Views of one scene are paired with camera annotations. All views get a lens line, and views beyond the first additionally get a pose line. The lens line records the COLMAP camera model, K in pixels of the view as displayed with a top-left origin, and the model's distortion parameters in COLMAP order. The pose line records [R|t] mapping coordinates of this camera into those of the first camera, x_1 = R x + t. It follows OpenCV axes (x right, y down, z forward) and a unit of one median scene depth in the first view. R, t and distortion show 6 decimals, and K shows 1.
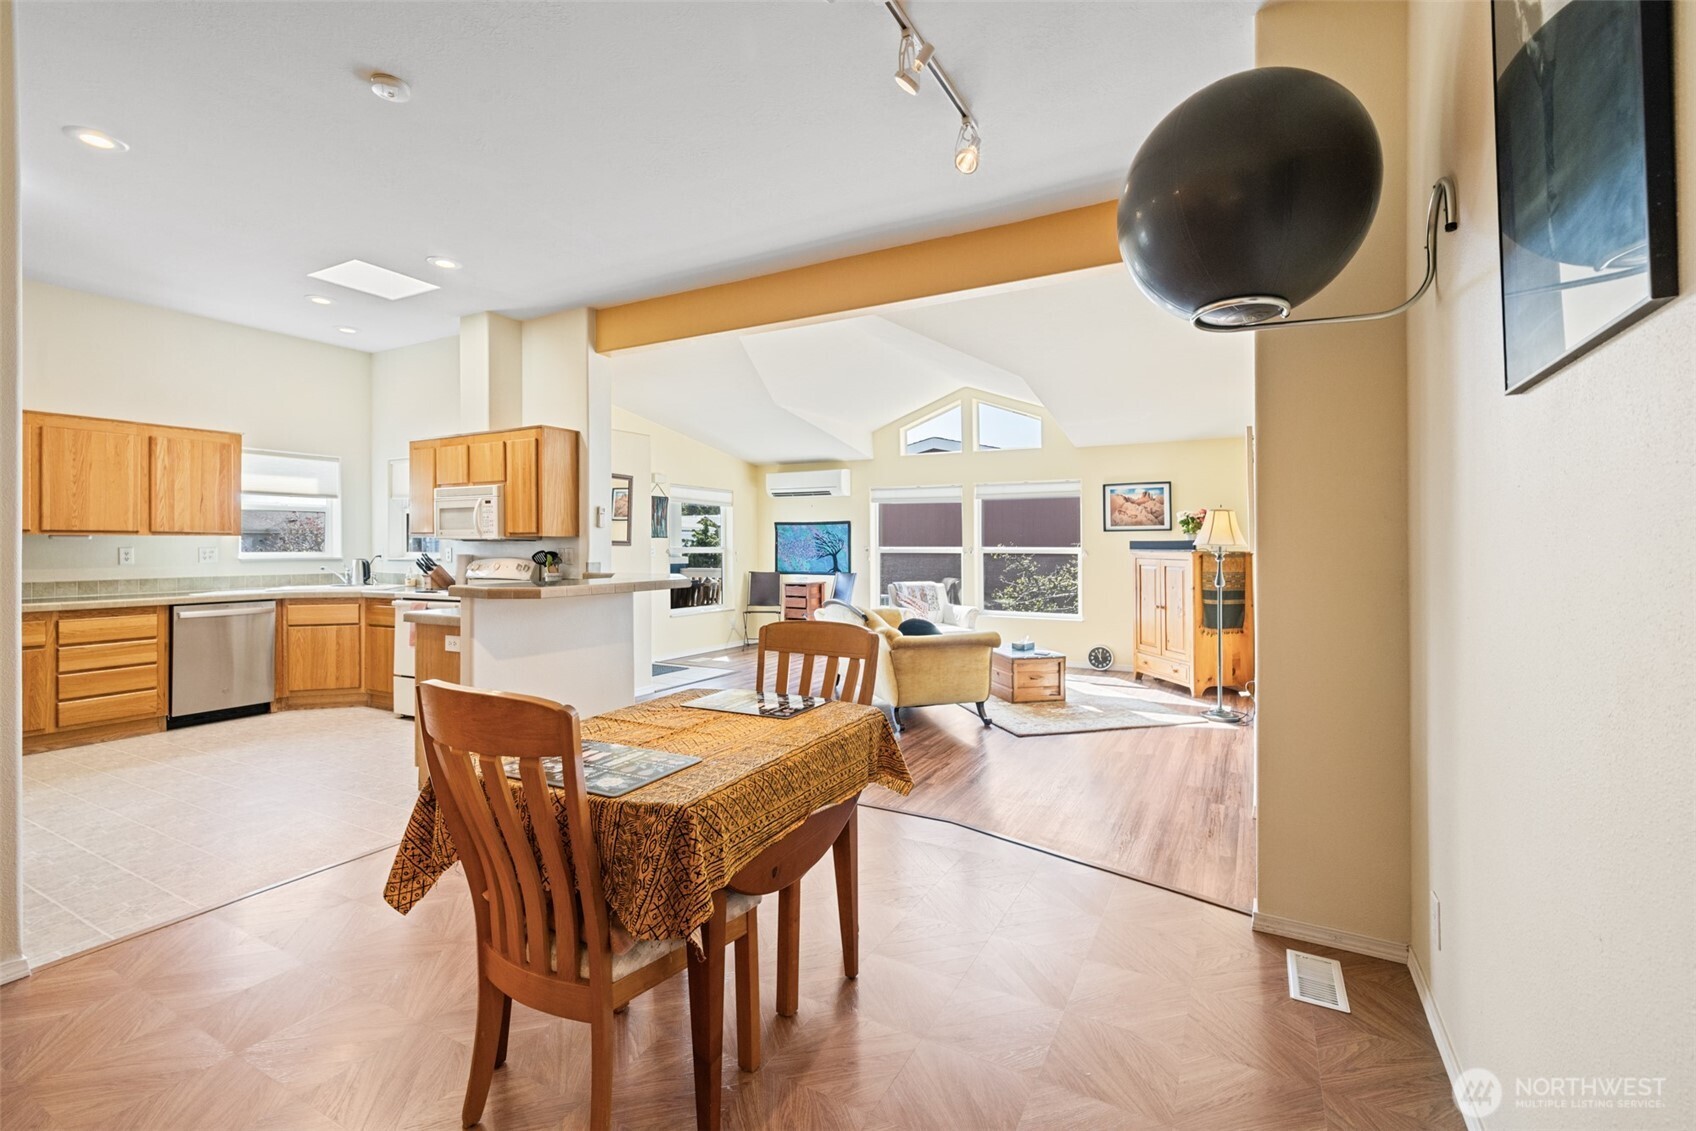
lens RADIAL K [[736.7, 0, 839.8], [0, 736.7, 548.3], [0, 0, 1]] dist [0.001313, 0.000519]
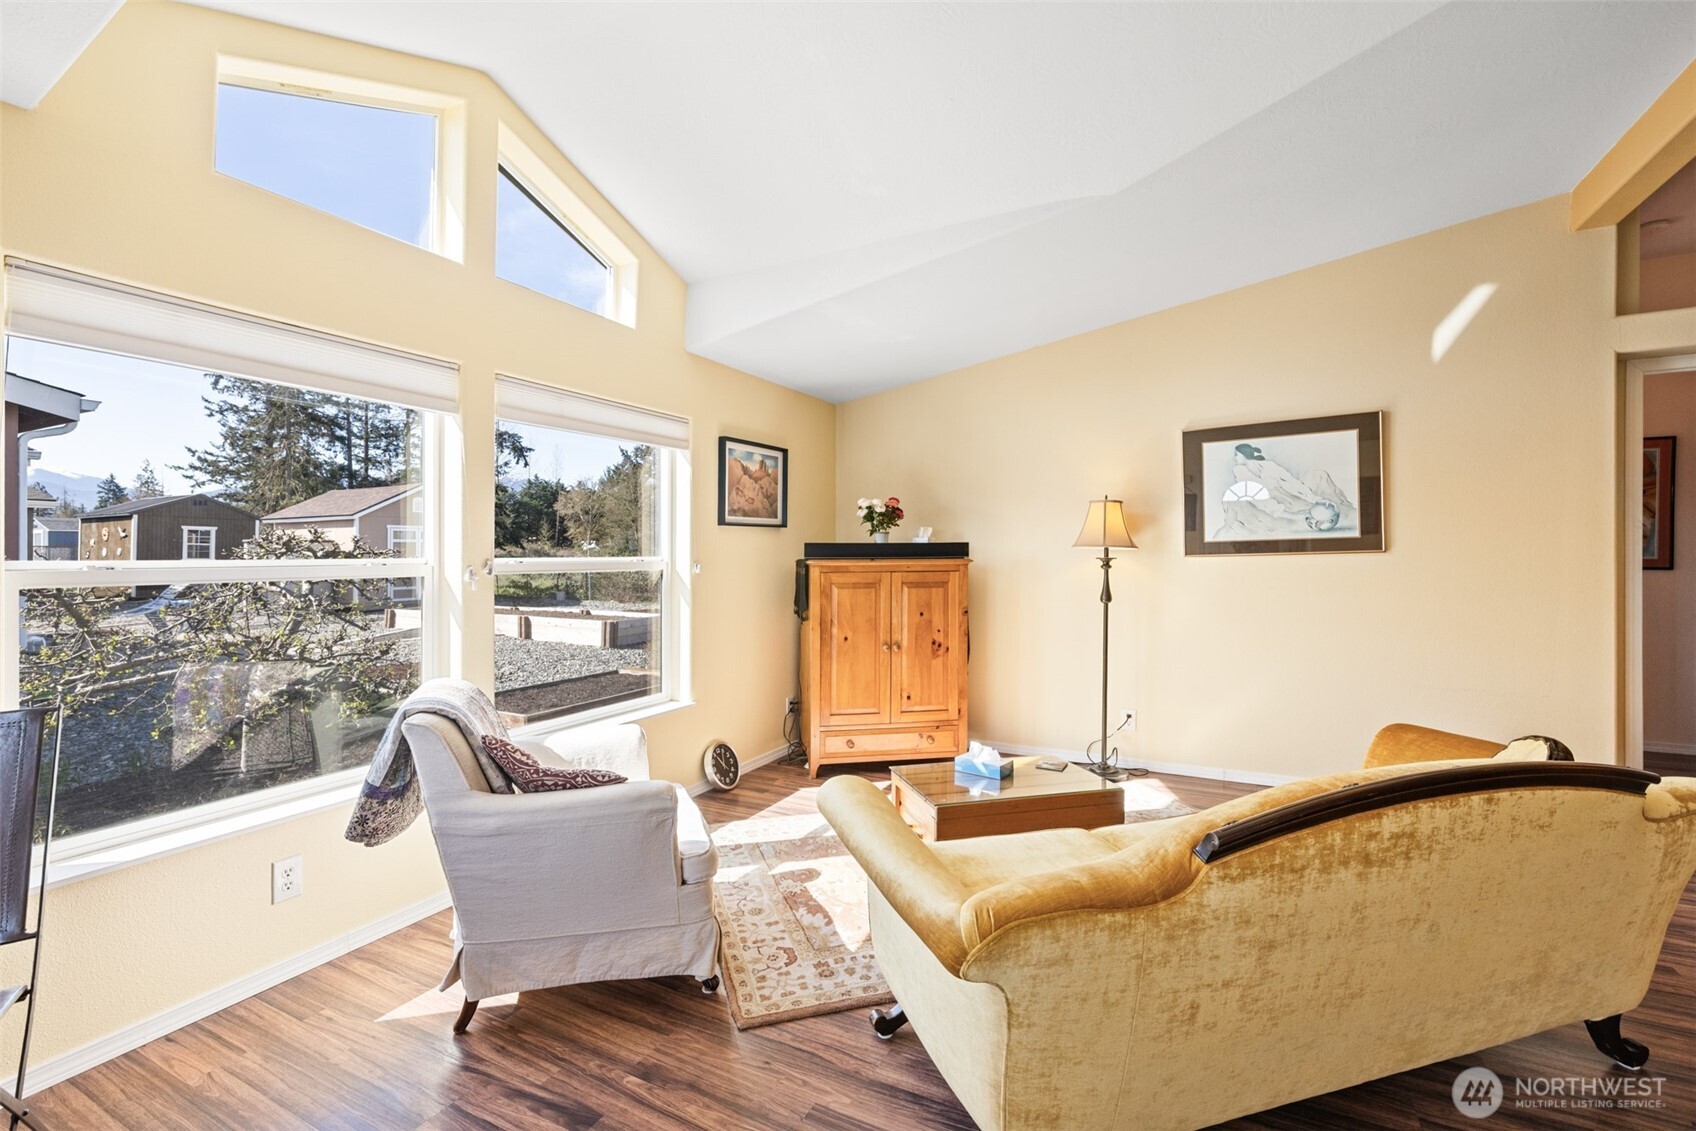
lens RADIAL K [[736.7, 0, 827.9], [0, 736.7, 566.9], [0, 0, 1]] dist [0.001313, 0.000519]
pose [[-0.018210, -0.016801, 0.999693, -0.212099], [0.012029, 0.999783, 0.017021, -0.001100], [-0.999762, 0.012335, -0.018004, 1.146233]]
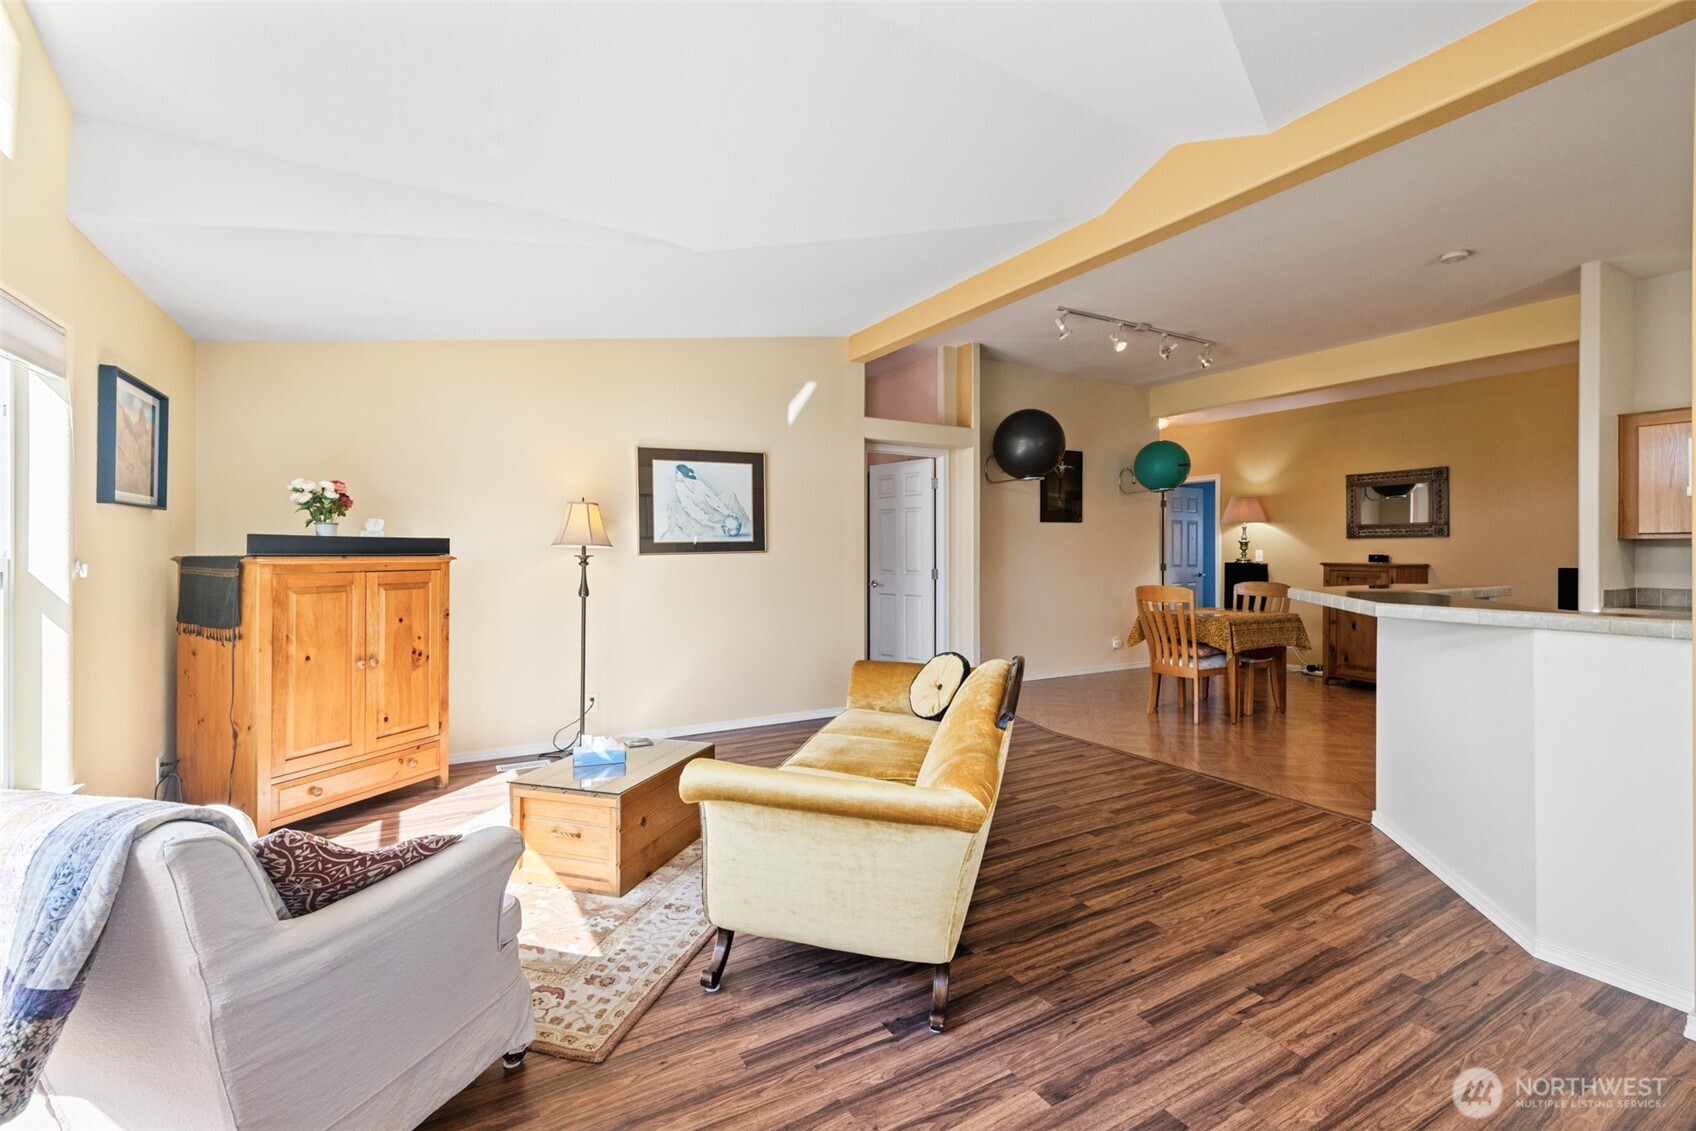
lens RADIAL K [[736.7, 0, 832.9], [0, 736.7, 559.2], [0, 0, 1]] dist [0.001313, 0.000519]
pose [[-0.852794, -0.010174, 0.522148, -0.133028], [-0.001805, 0.999862, 0.016534, -0.003742], [-0.522244, 0.013157, -0.852695, 1.370879]]
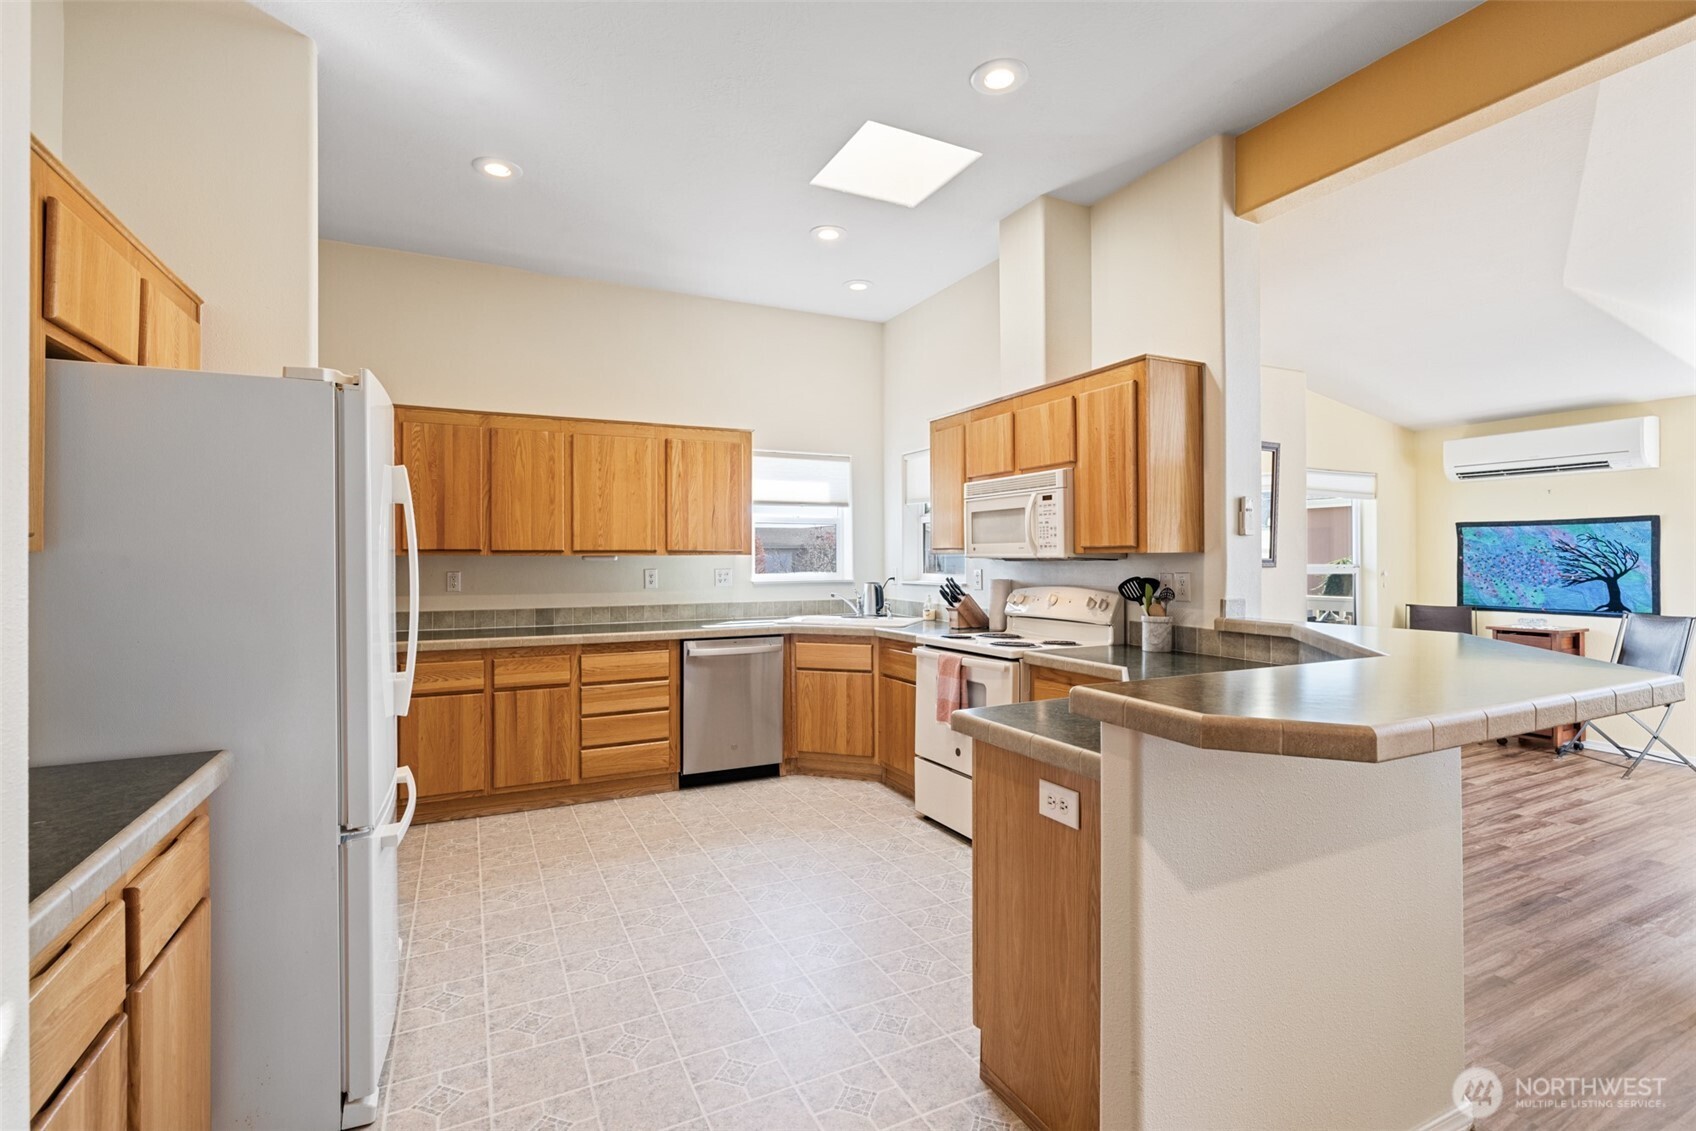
lens RADIAL K [[763.9, 0, 836.5], [0, 763.9, 557.7], [0, 0, 1]] dist [-0.013068, 0.002740]
pose [[0.814790, -0.003348, -0.579746, -0.219739], [0.001906, 0.999993, -0.003095, -0.009711], [0.579753, 0.001417, 0.814791, 0.329593]]
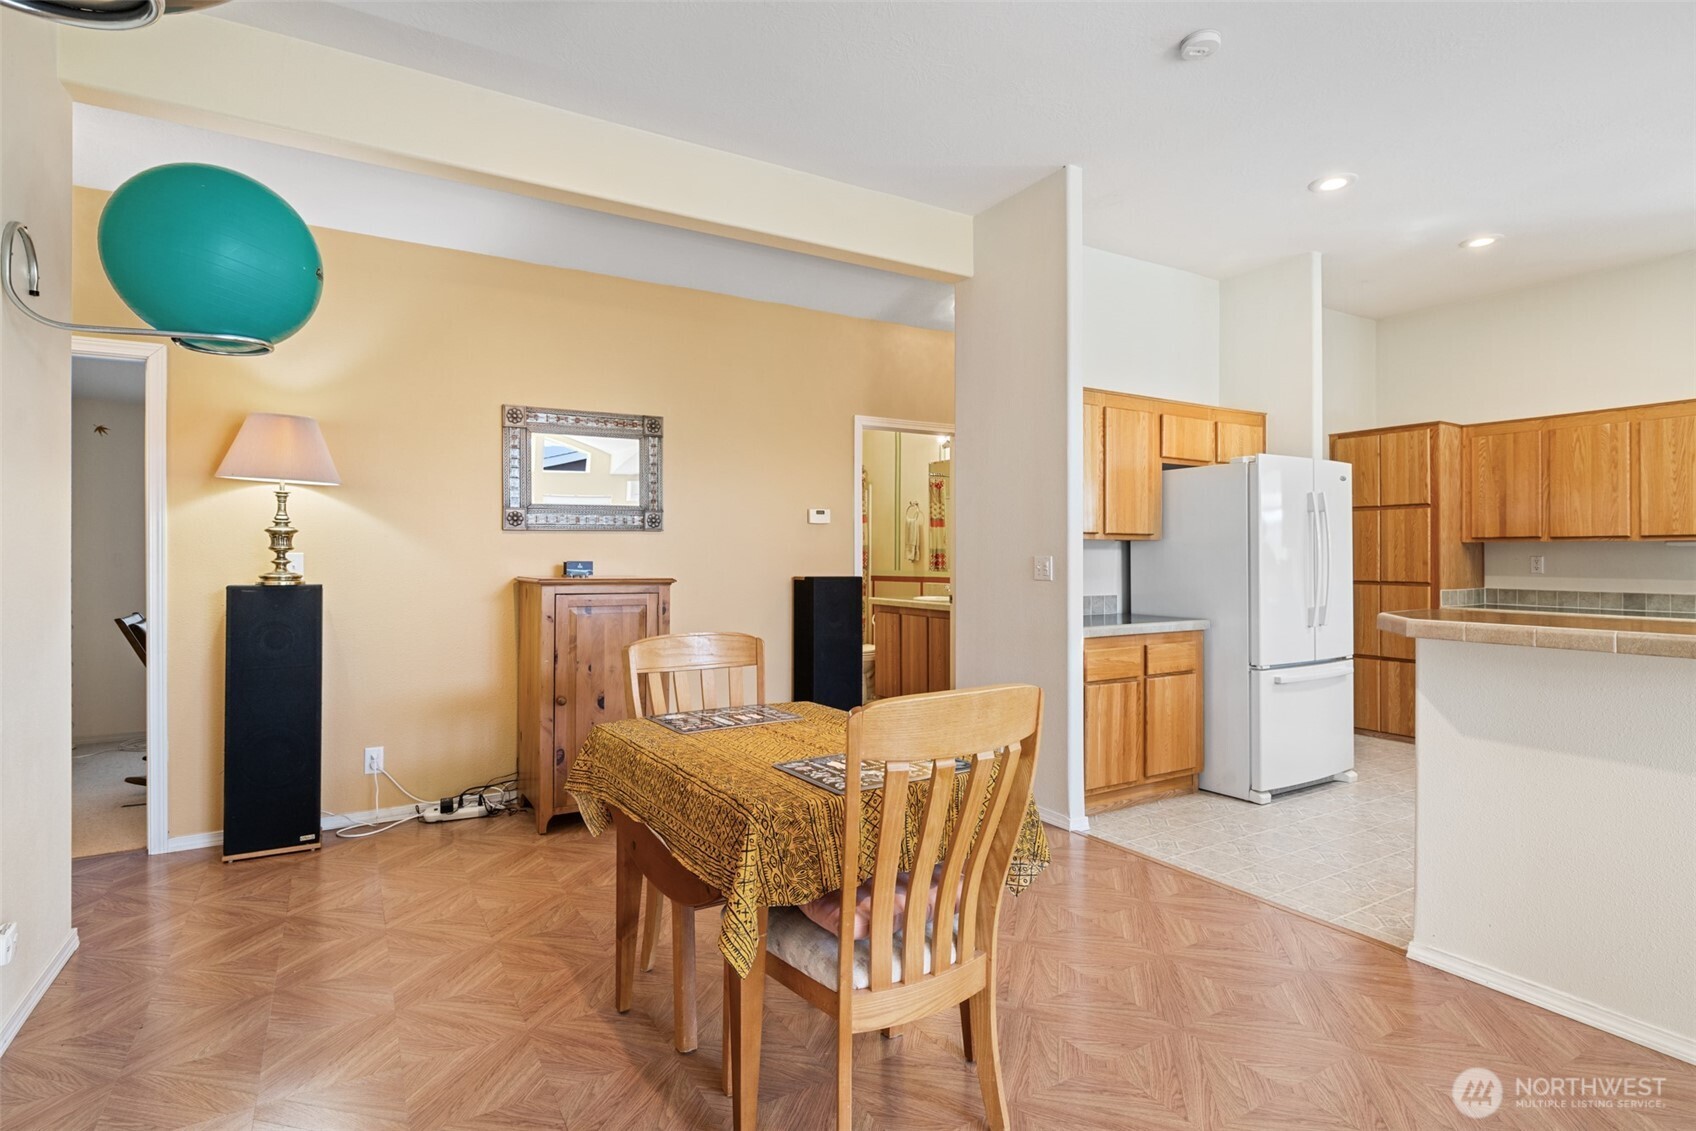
lens RADIAL K [[853.3, 0, 842.2], [0, 853.3, 550.2], [0, 0, 1]] dist [0.000151, 0.000790]
pose [[-0.506455, -0.005686, -0.862248, 0.239092], [-0.003362, 0.999984, -0.004620, 0.000585], [0.862260, 0.000559, -0.506466, 0.519175]]
